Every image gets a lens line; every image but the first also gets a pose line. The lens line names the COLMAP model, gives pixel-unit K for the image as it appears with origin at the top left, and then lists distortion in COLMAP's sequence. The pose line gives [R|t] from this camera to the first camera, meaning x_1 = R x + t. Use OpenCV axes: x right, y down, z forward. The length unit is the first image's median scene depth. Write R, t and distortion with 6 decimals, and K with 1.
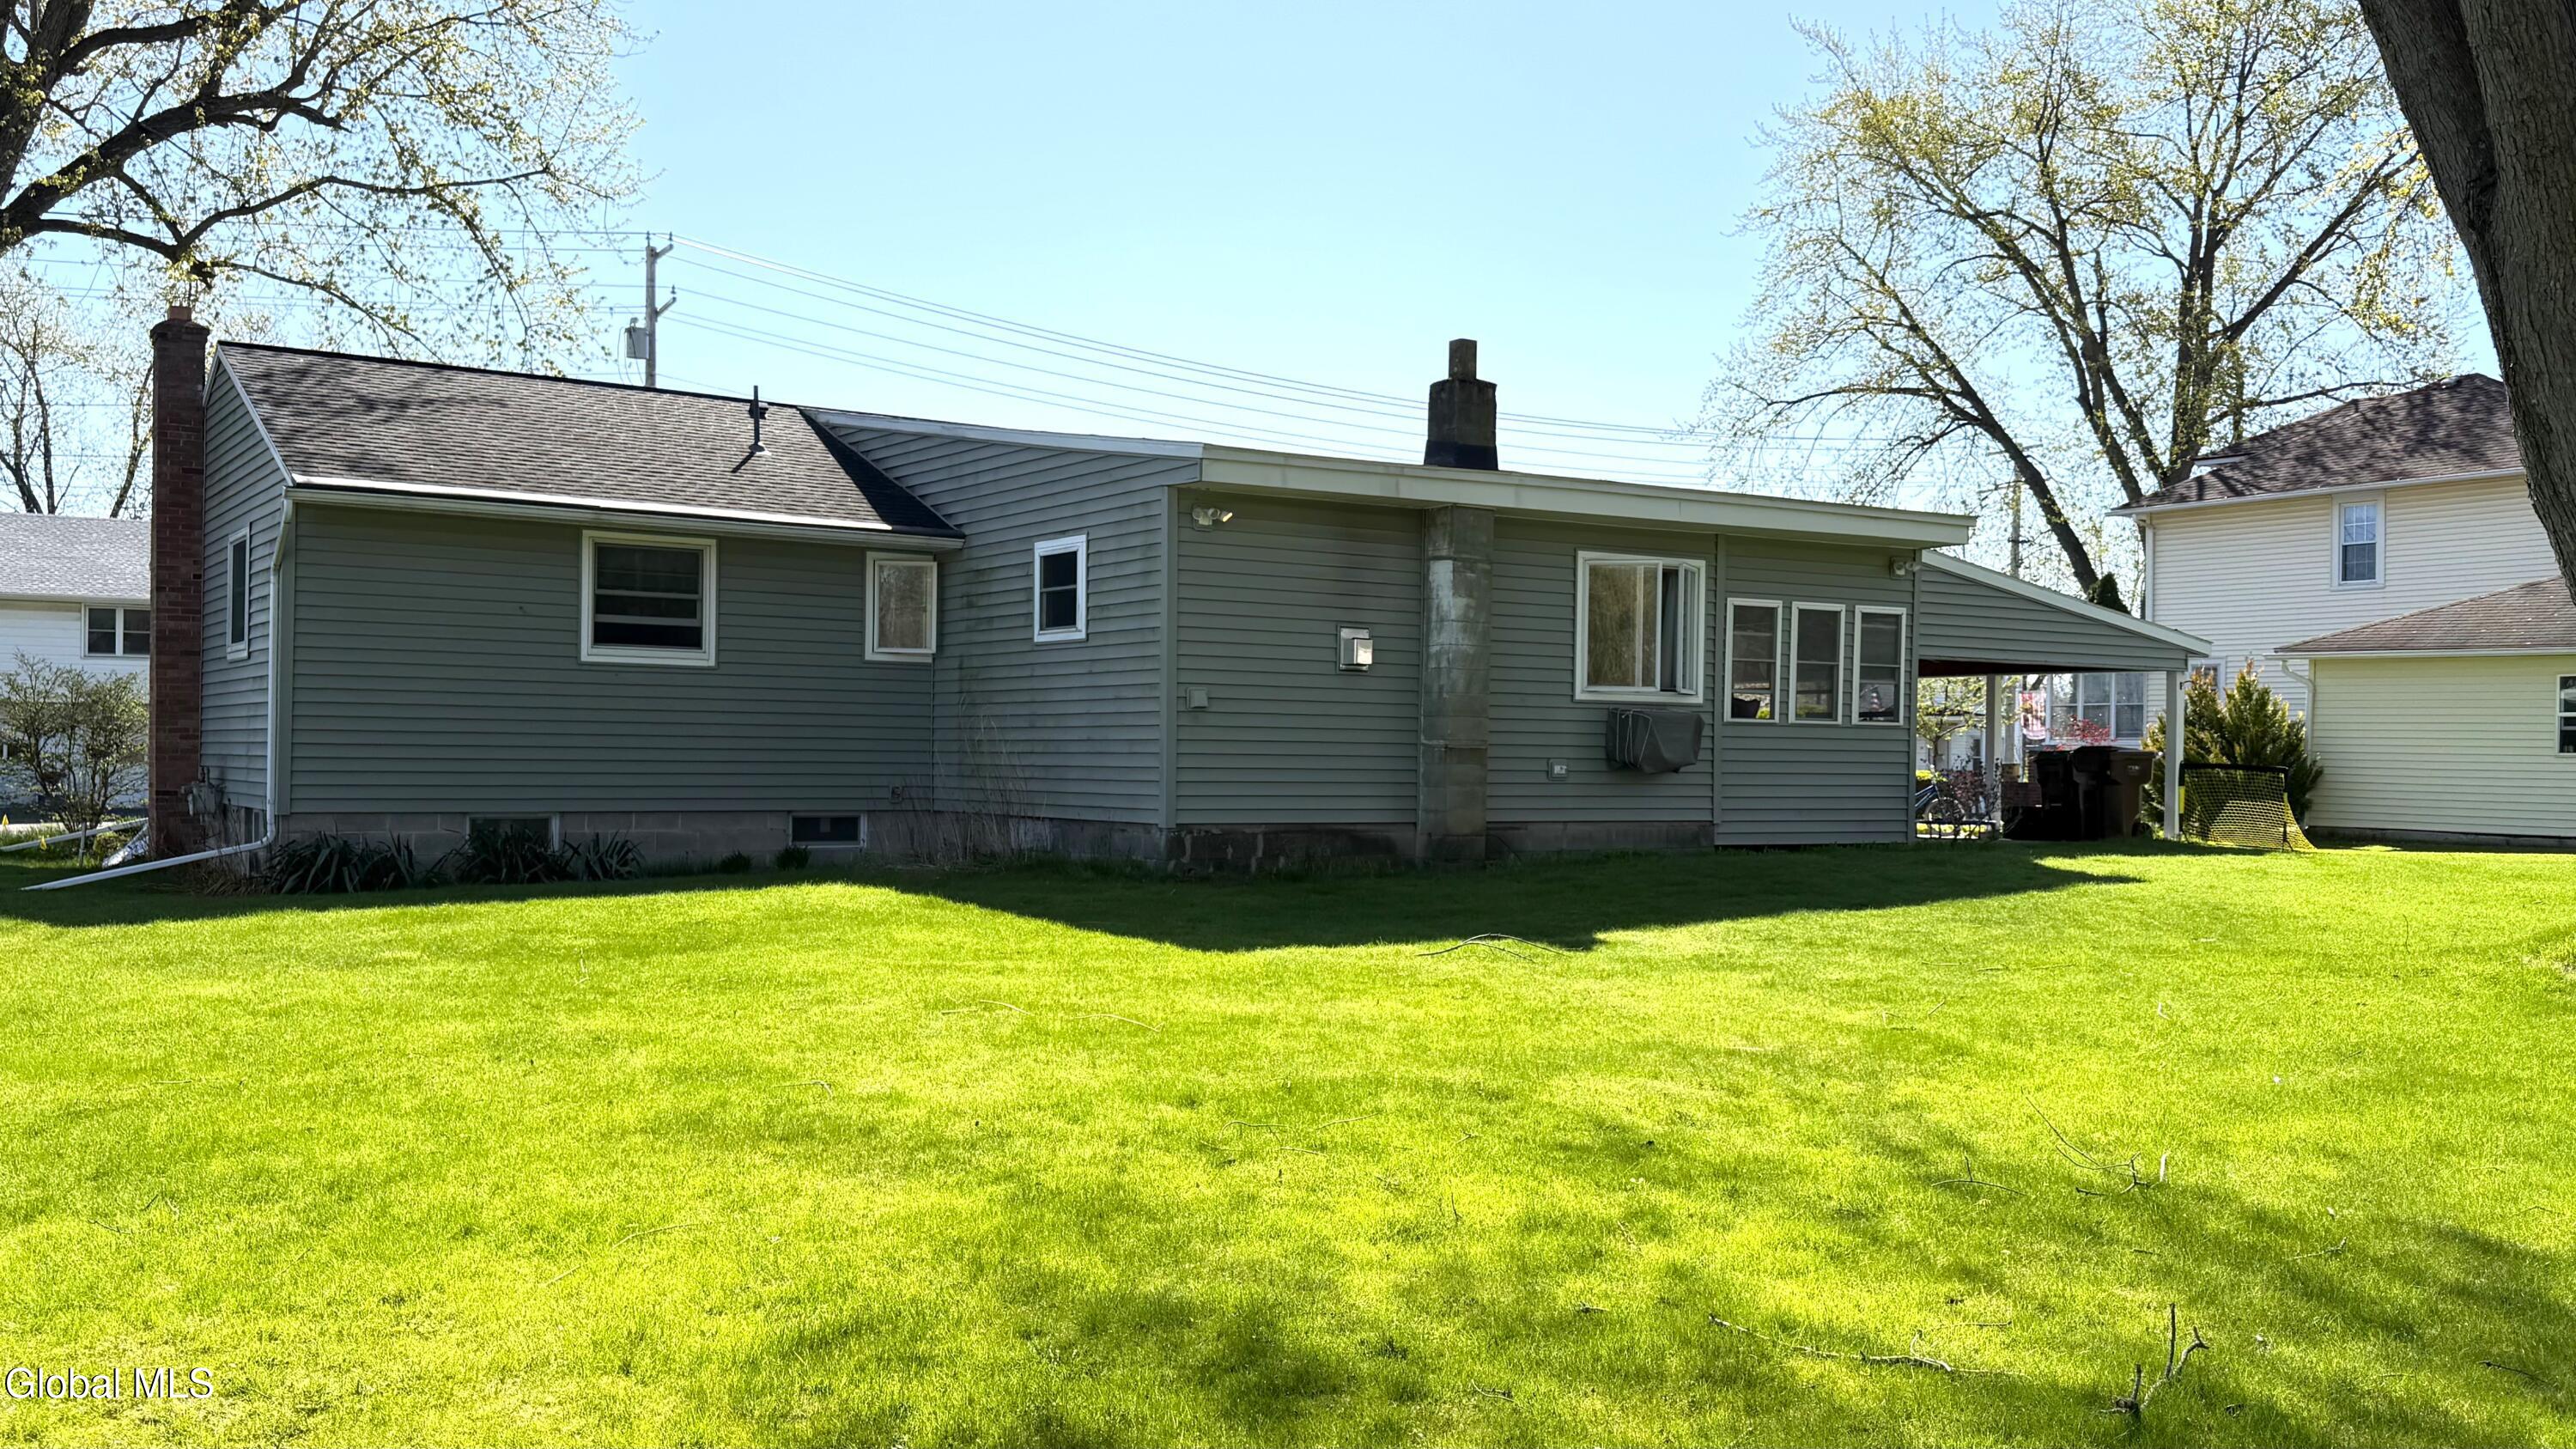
lens RADIAL K [[2250.4, 0, 1283.1], [0, 2250.4, 726.4], [0, 0, 1]] dist [0.014357, -0.002215]
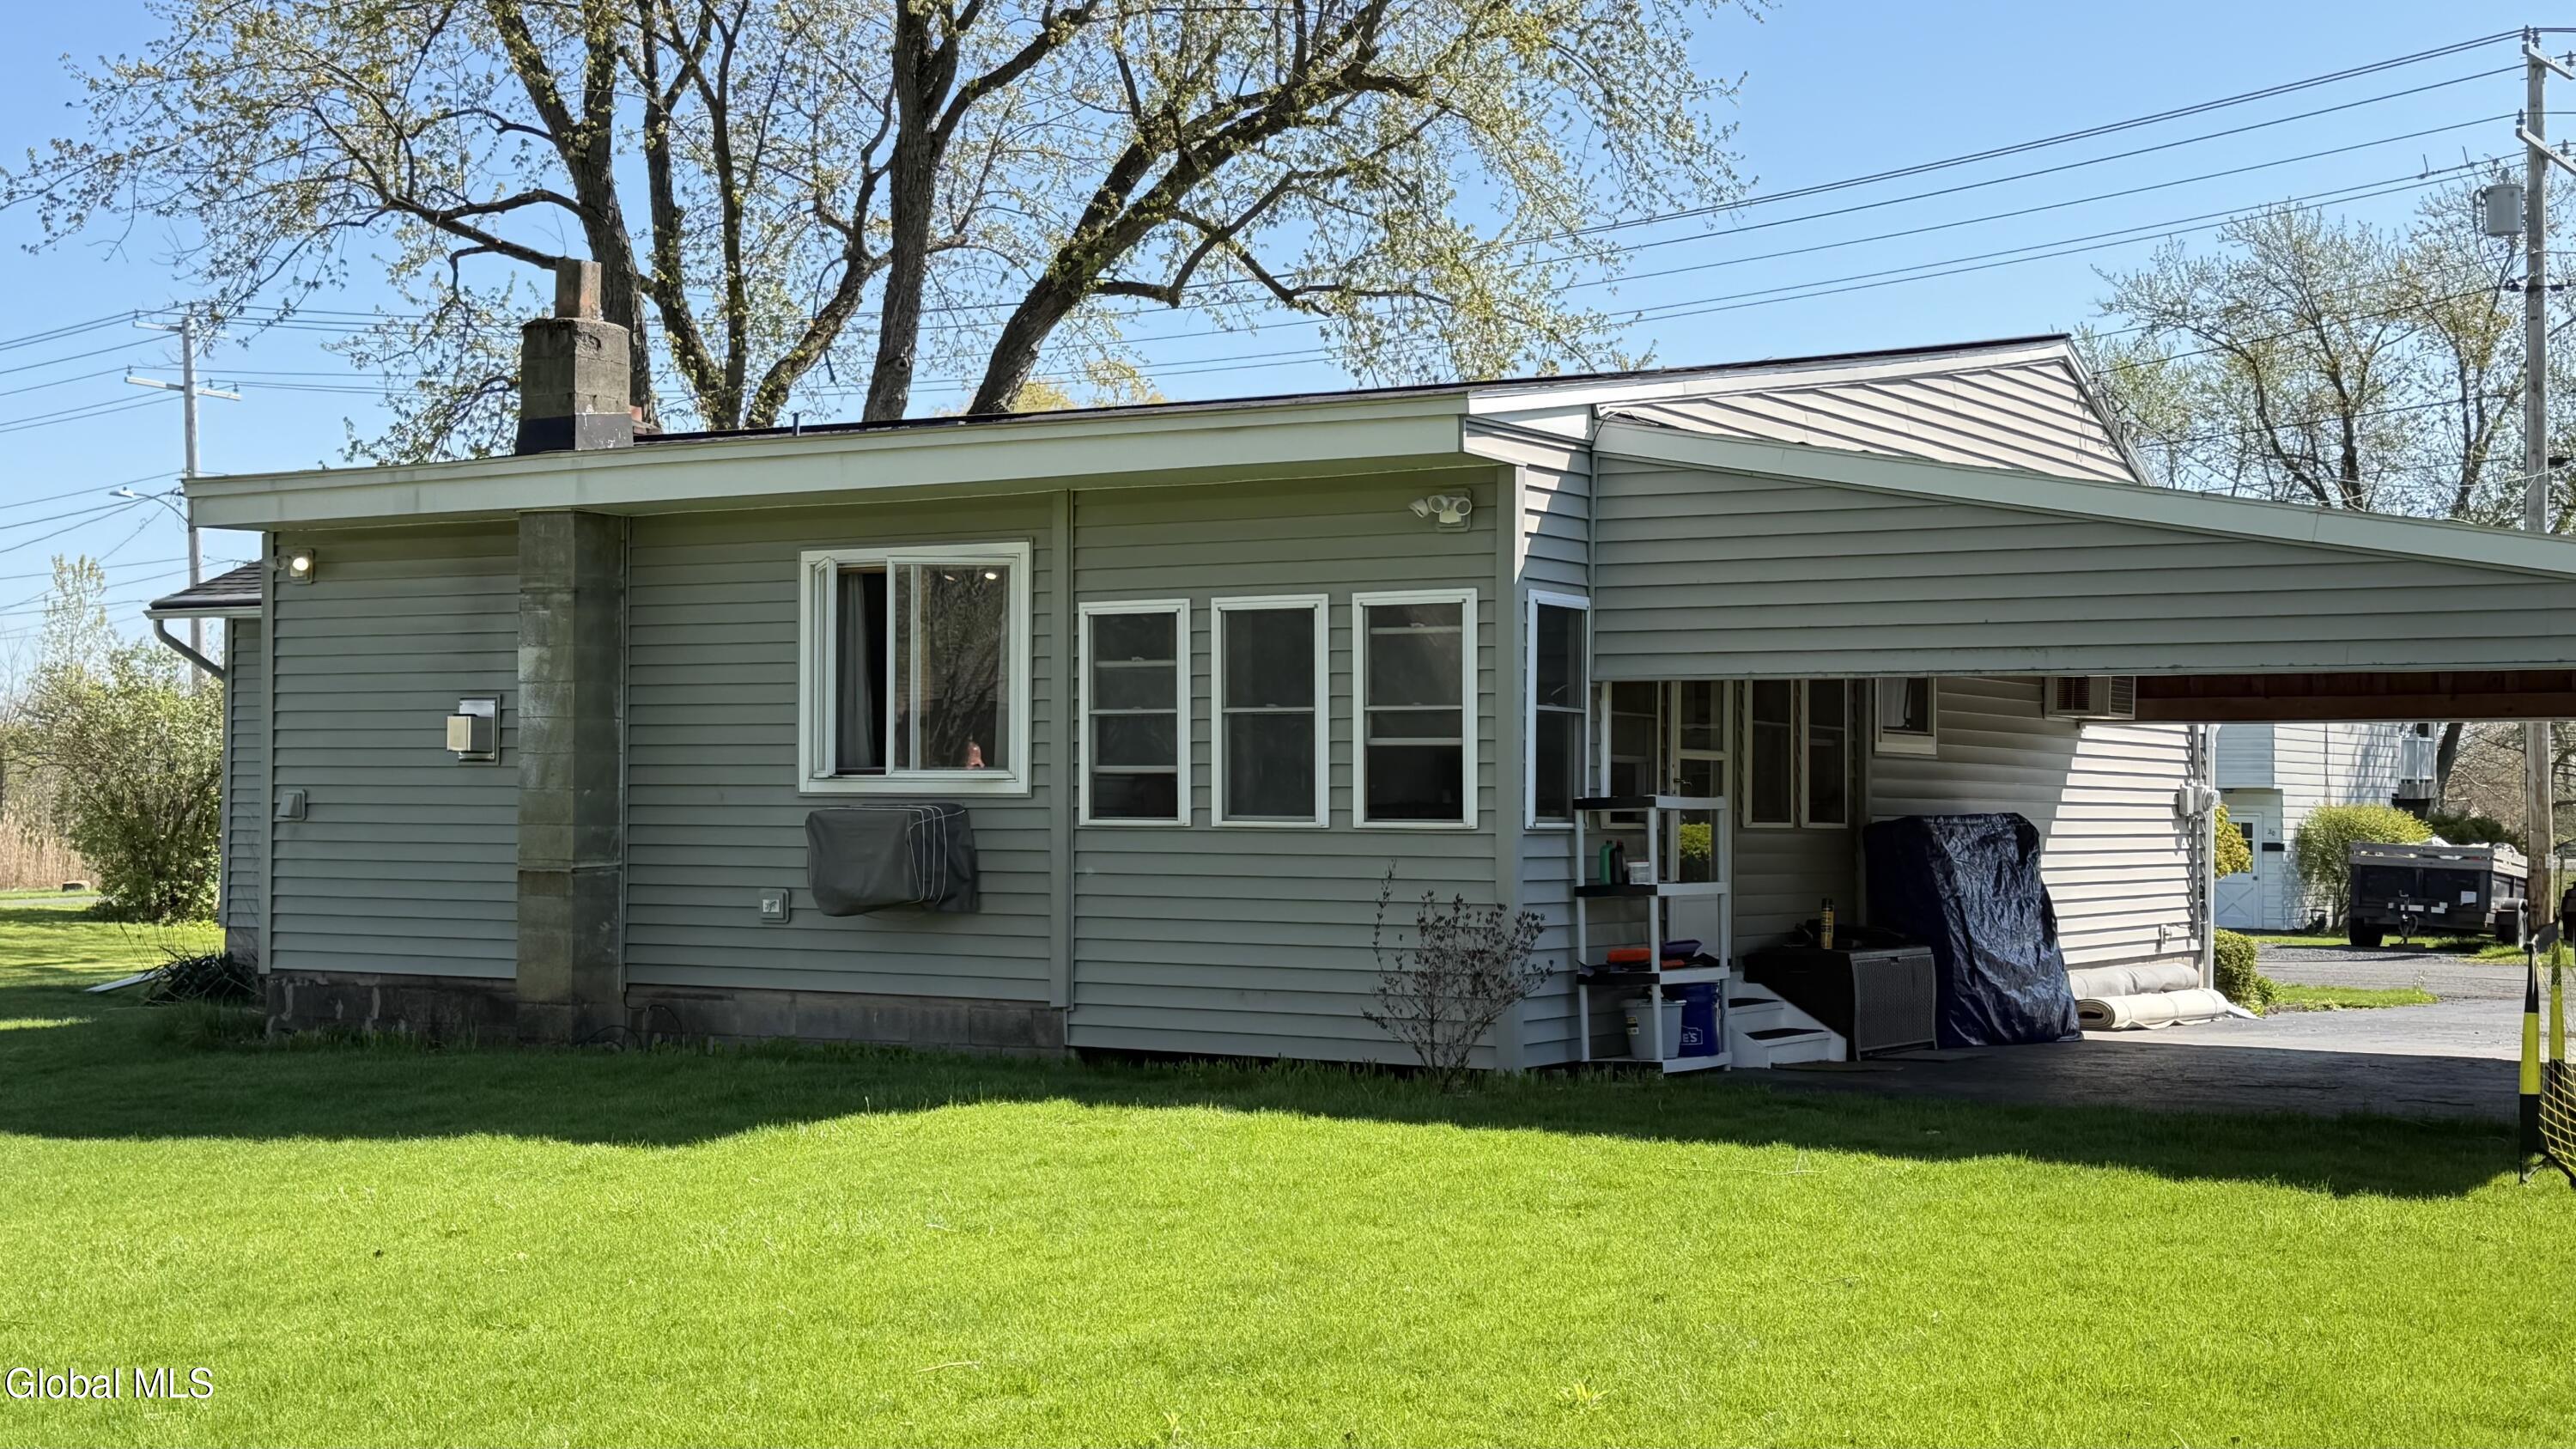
lens RADIAL K [[3220.5, 0, 1285.0], [0, 3220.5, 728.4], [0, 0, 1]] dist [0.099903, 0.000000]
pose [[0.449227, -0.031928, -0.892847, 0.544721], [0.009356, 0.999475, -0.031034, -0.000474], [0.893369, 0.005588, 0.449290, 0.401141]]
